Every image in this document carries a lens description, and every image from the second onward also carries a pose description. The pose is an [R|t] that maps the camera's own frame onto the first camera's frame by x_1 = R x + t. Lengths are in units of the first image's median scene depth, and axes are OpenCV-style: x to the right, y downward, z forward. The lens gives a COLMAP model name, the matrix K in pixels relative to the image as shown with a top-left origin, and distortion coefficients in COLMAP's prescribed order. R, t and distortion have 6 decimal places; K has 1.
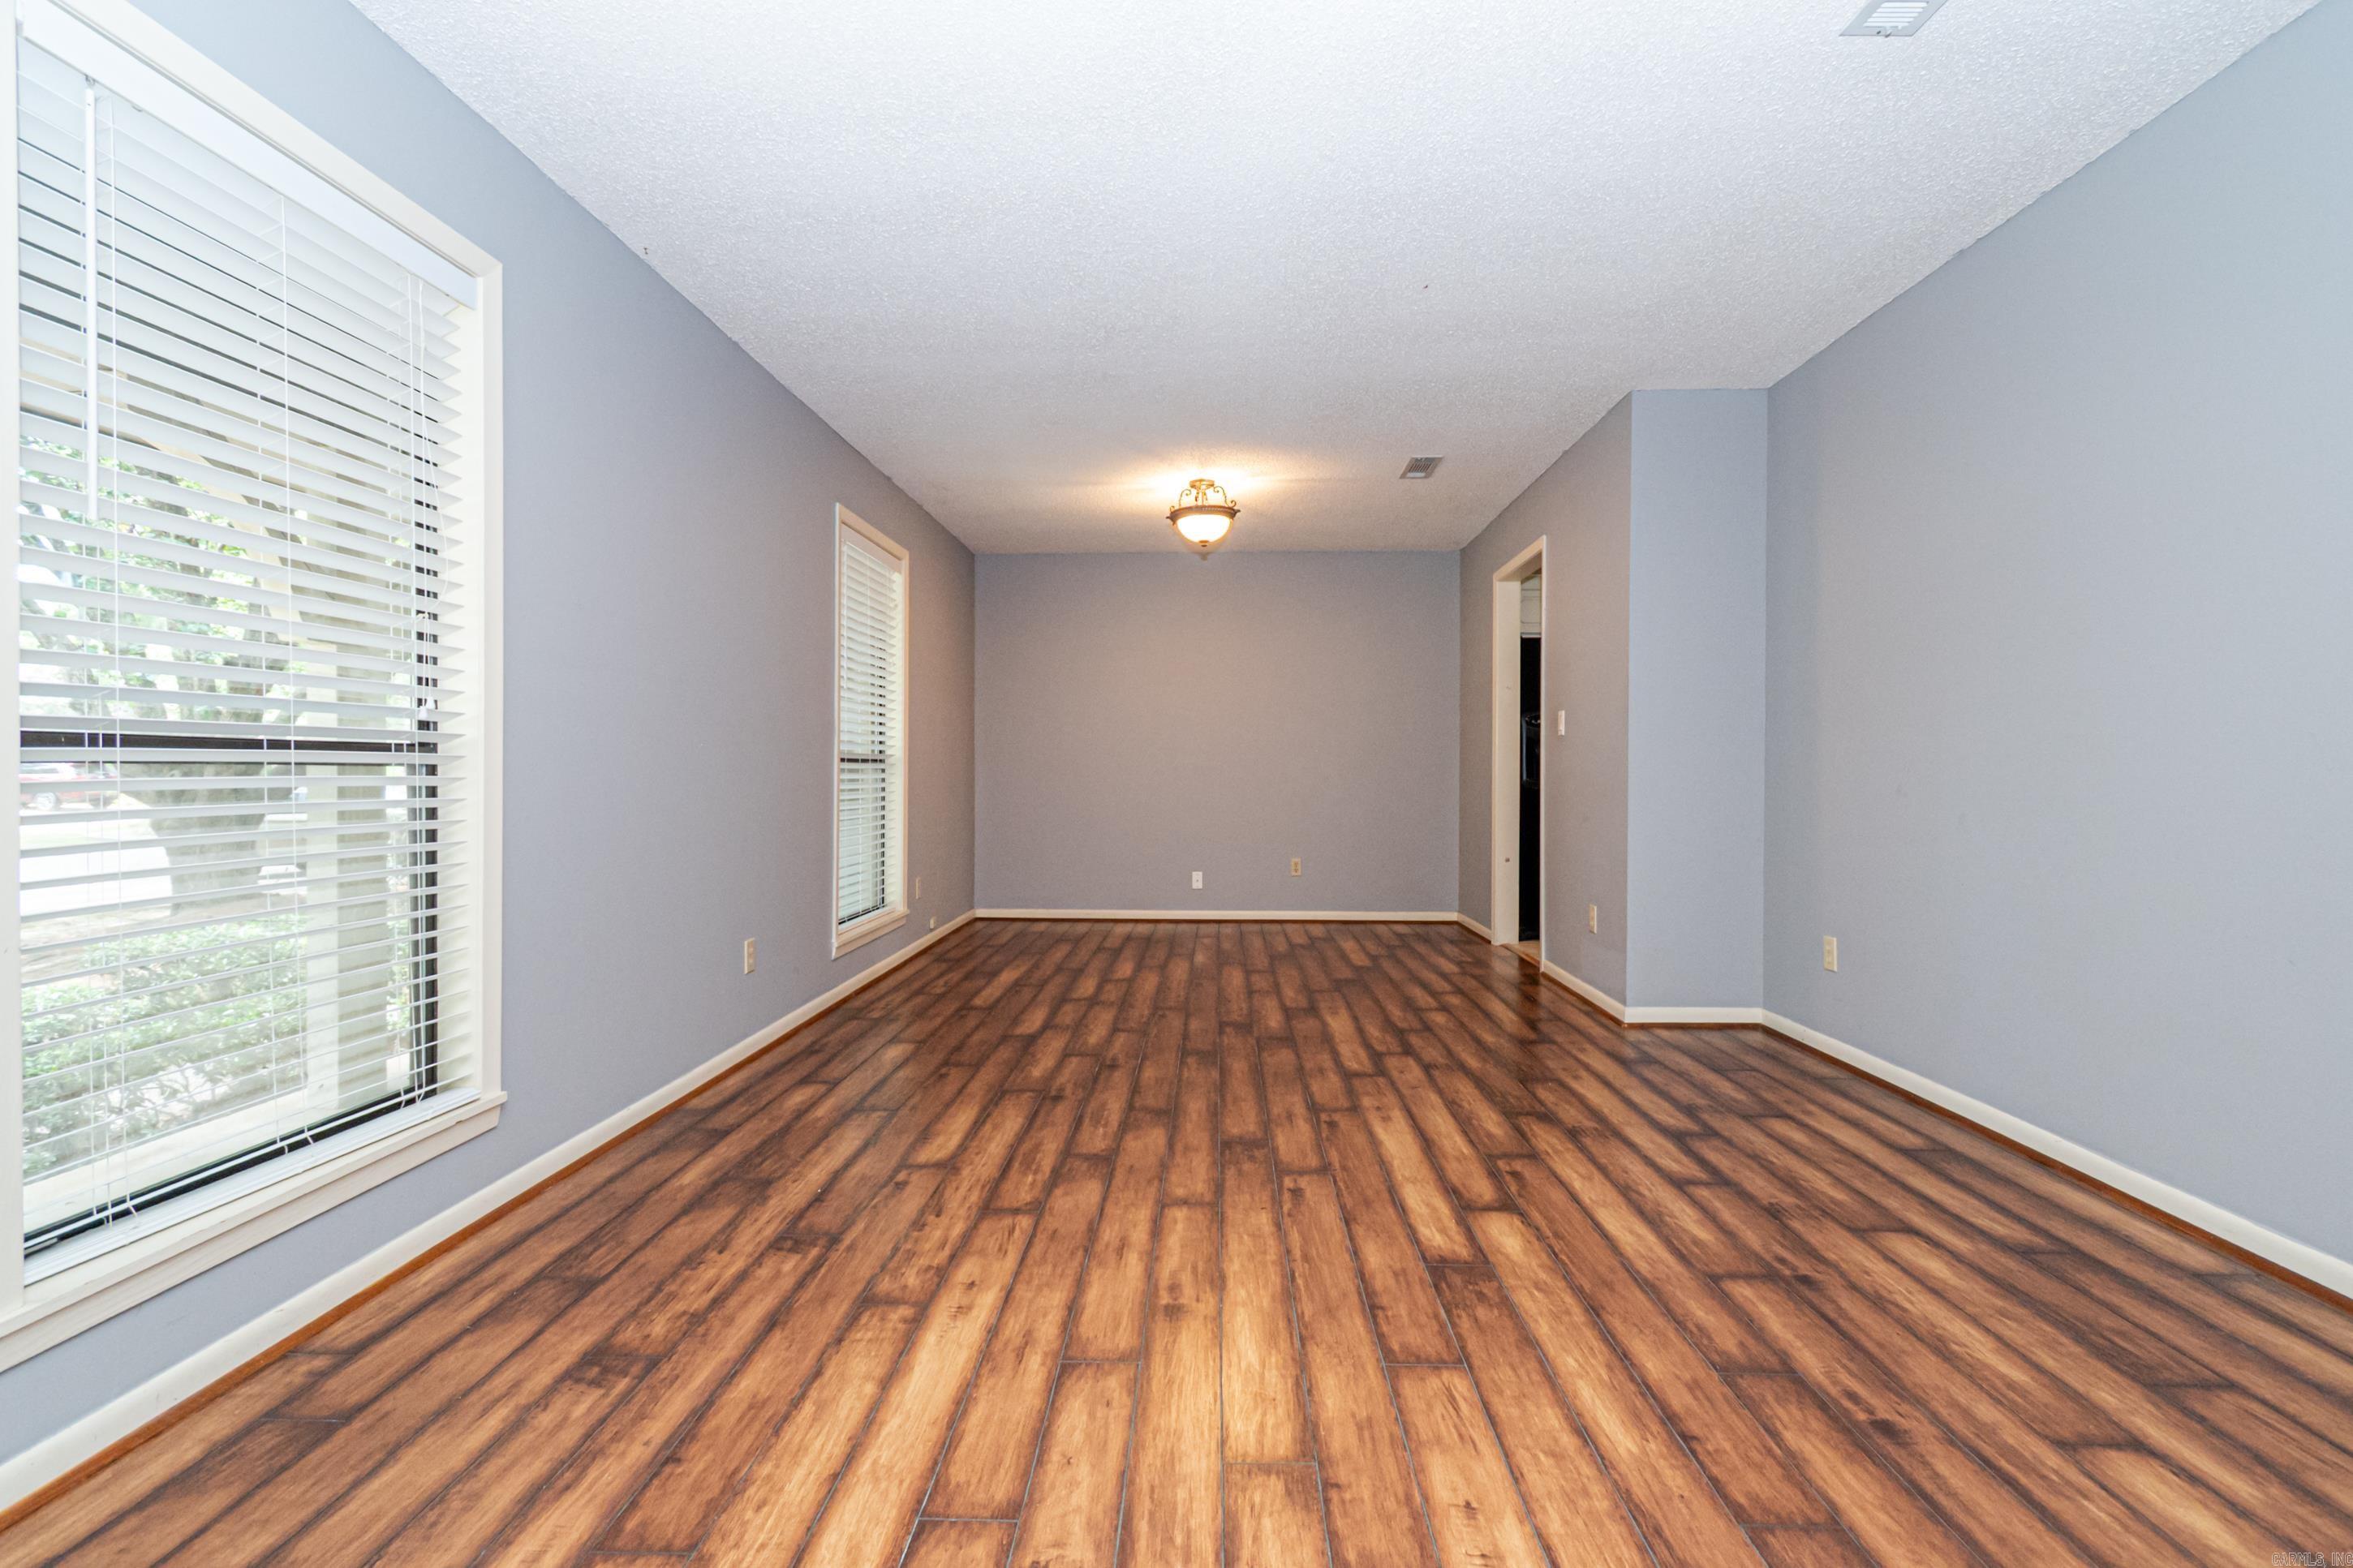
lens RADIAL K [[1055.5, 0, 1182.3], [0, 1055.5, 780.5], [0, 0, 1]] dist [-0.000109, -0.001182]
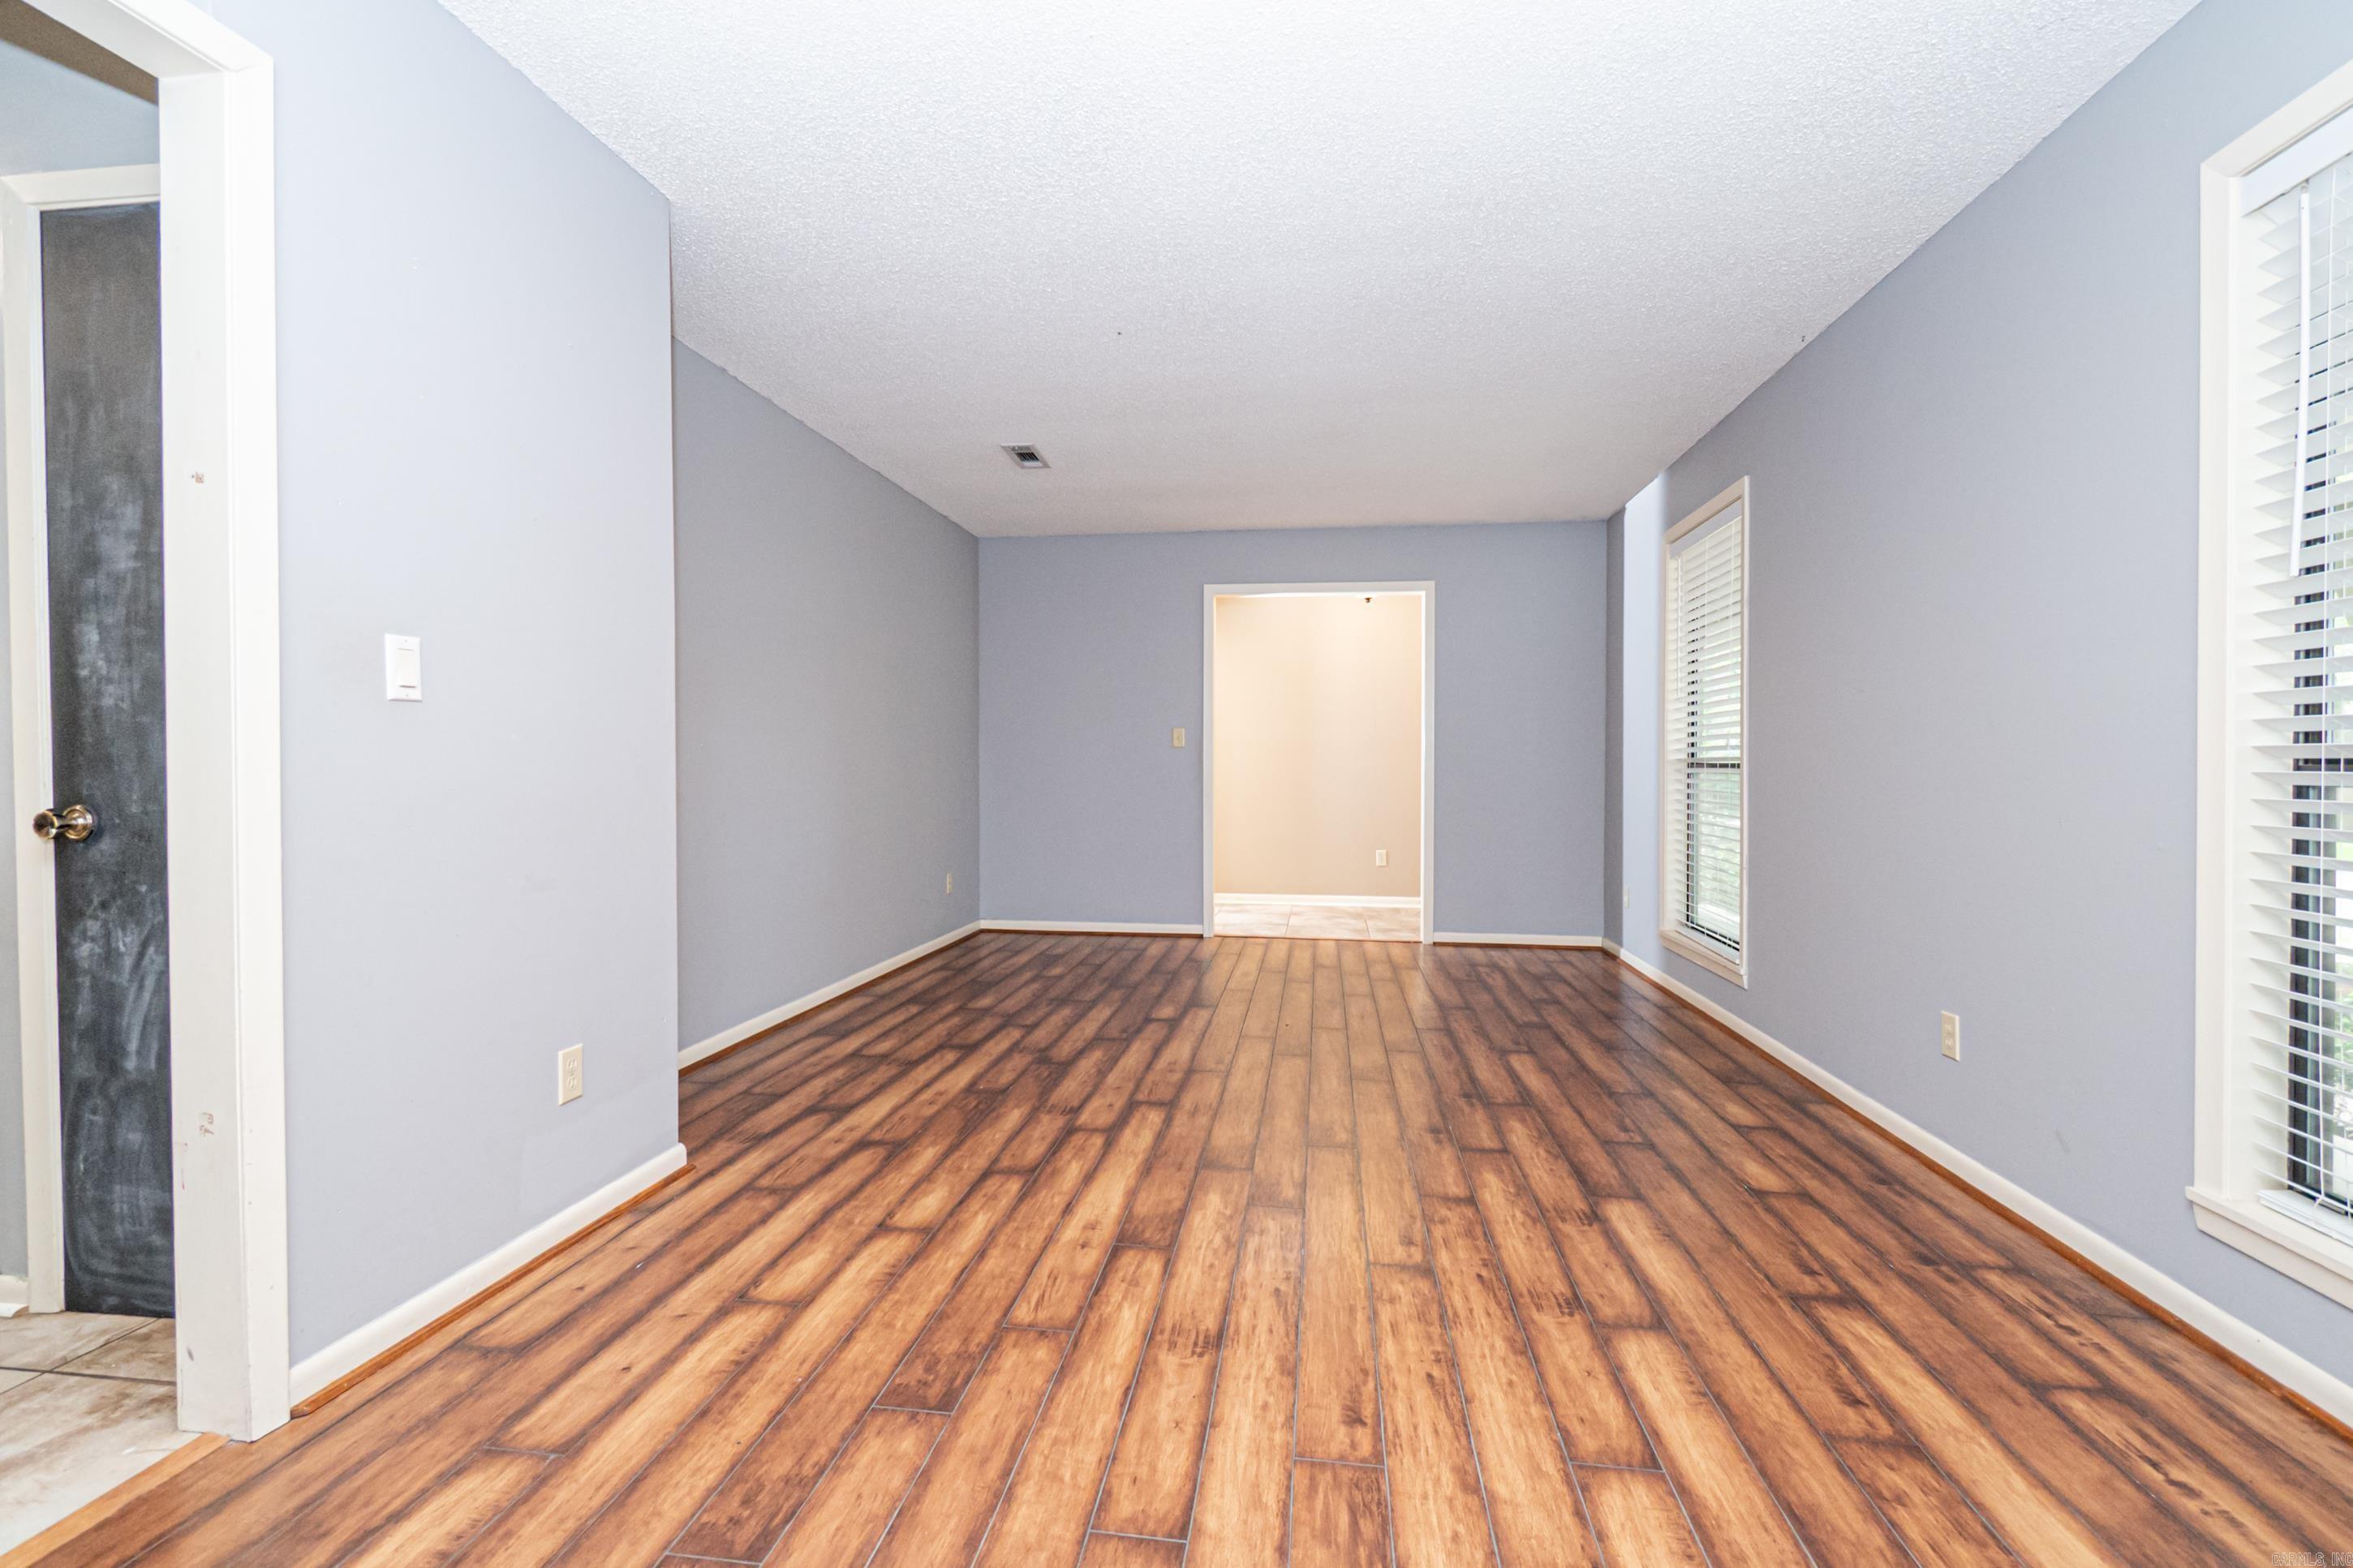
lens RADIAL K [[1055.5, 0, 1182.3], [0, 1055.5, 780.5], [0, 0, 1]] dist [-0.000109, -0.001182]
pose [[-0.995100, -0.001016, 0.098869, 0.056253], [0.001275, 0.999732, 0.023107, -0.032156], [-0.098866, 0.023120, -0.994832, 2.027264]]
